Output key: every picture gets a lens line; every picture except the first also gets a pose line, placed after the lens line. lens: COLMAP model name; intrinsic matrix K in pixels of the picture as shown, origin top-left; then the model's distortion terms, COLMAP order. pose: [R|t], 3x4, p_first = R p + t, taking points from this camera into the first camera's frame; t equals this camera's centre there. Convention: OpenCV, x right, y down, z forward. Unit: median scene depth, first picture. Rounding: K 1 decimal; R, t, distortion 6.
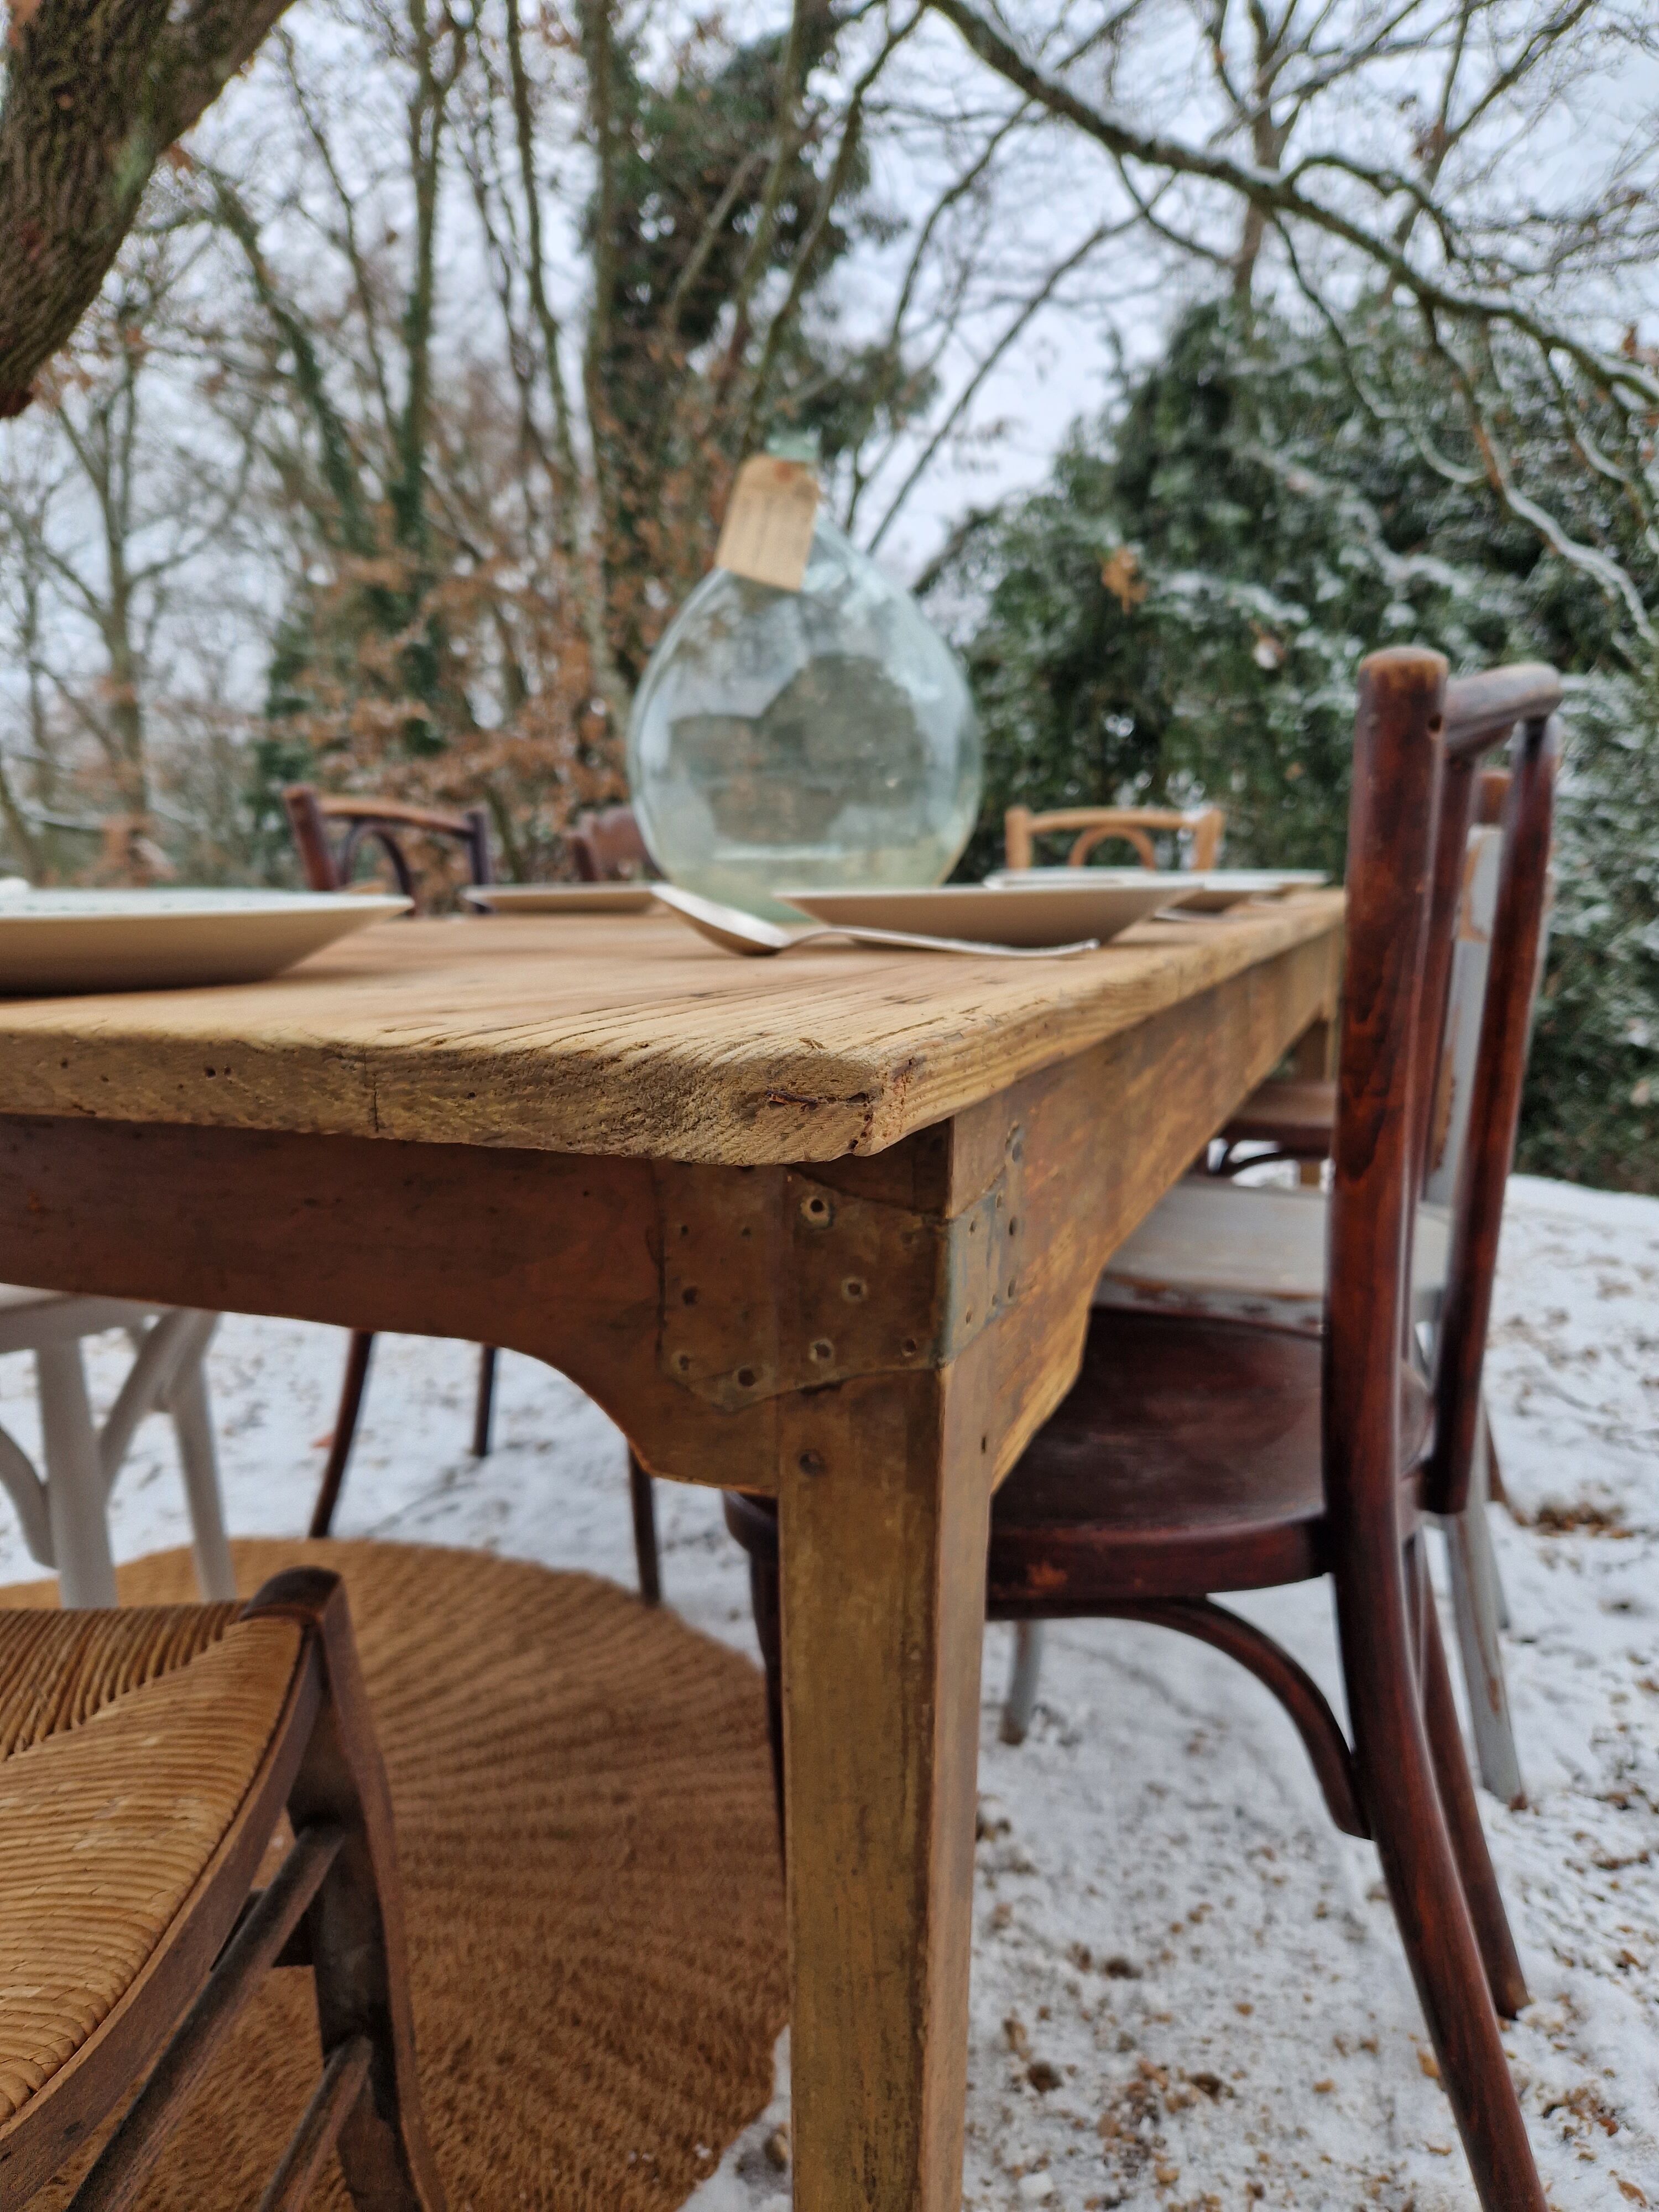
lens RADIAL K [[1471.6, 0, 872.7], [0, 1471.6, 1108.6], [0, 0, 1]] dist [0.059573, -0.044057]
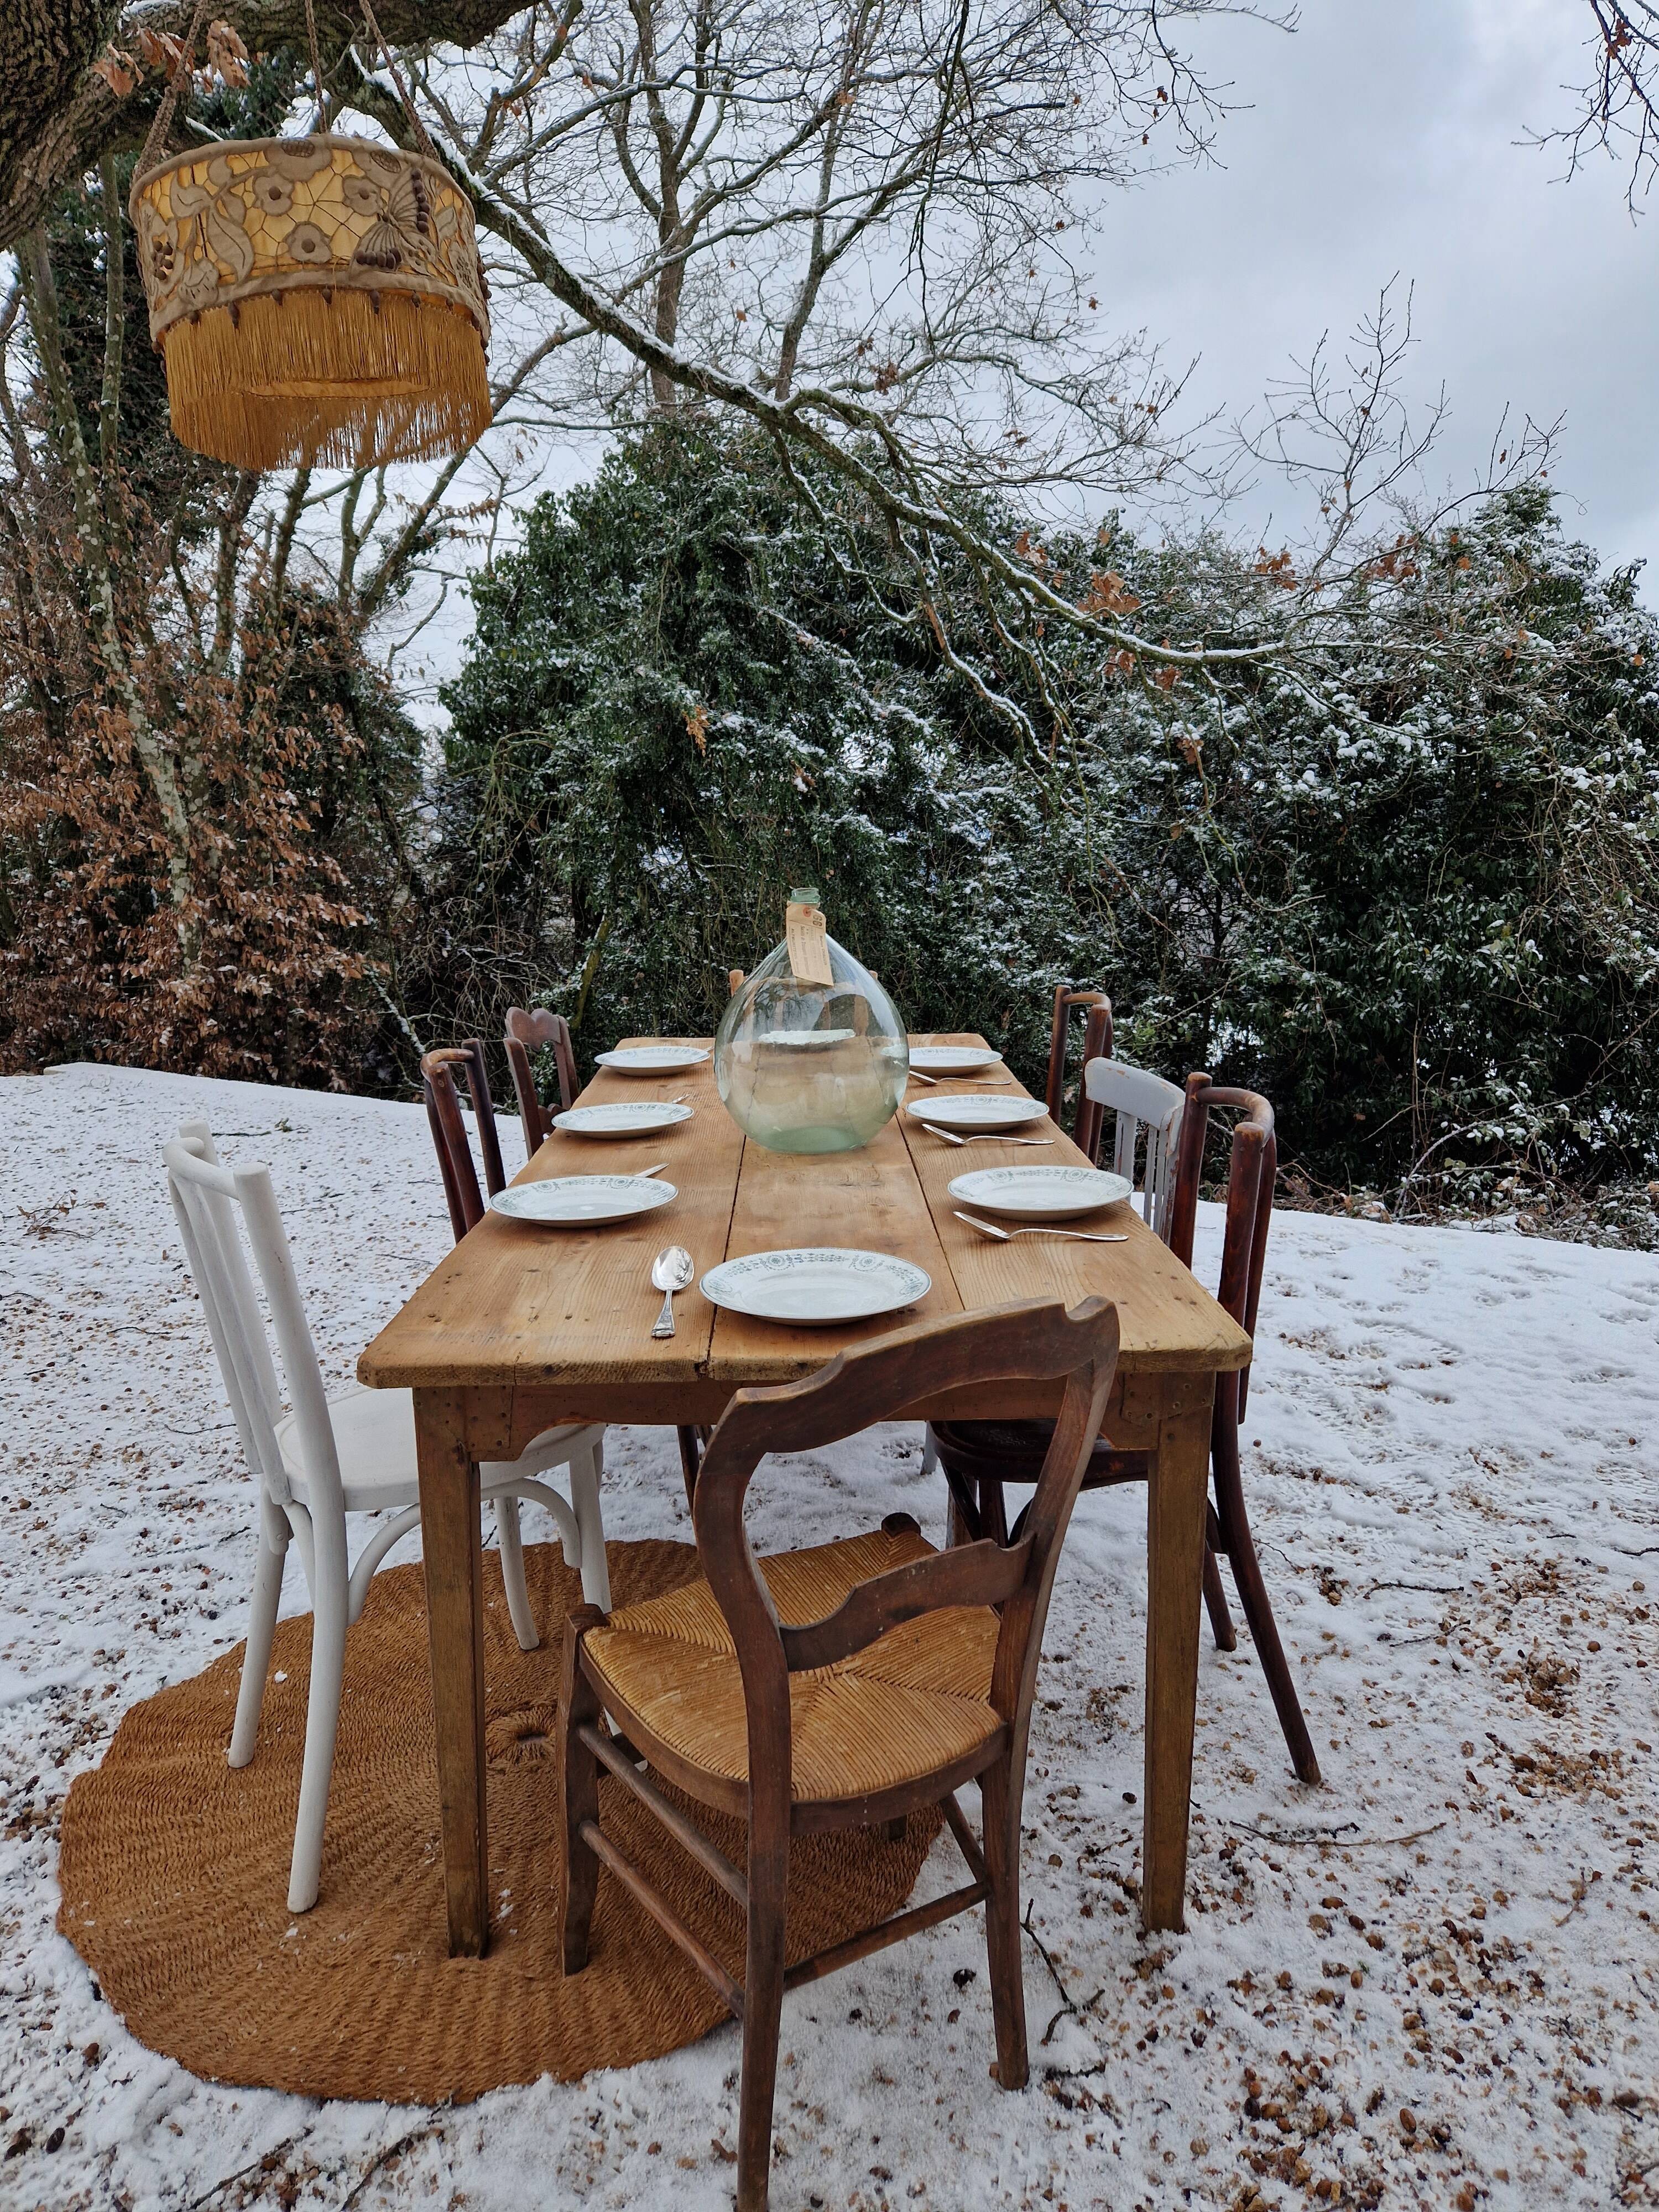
lens RADIAL K [[1423.9, 0, 829.5], [0, 1423.9, 1106.0], [0, 0, 1]] dist [0.070544, -0.059847]
pose [[0.931268, -0.063613, 0.358738, -0.164342], [0.058113, 0.997969, 0.026106, -0.054304], [-0.359670, -0.003464, 0.933073, -0.155943]]
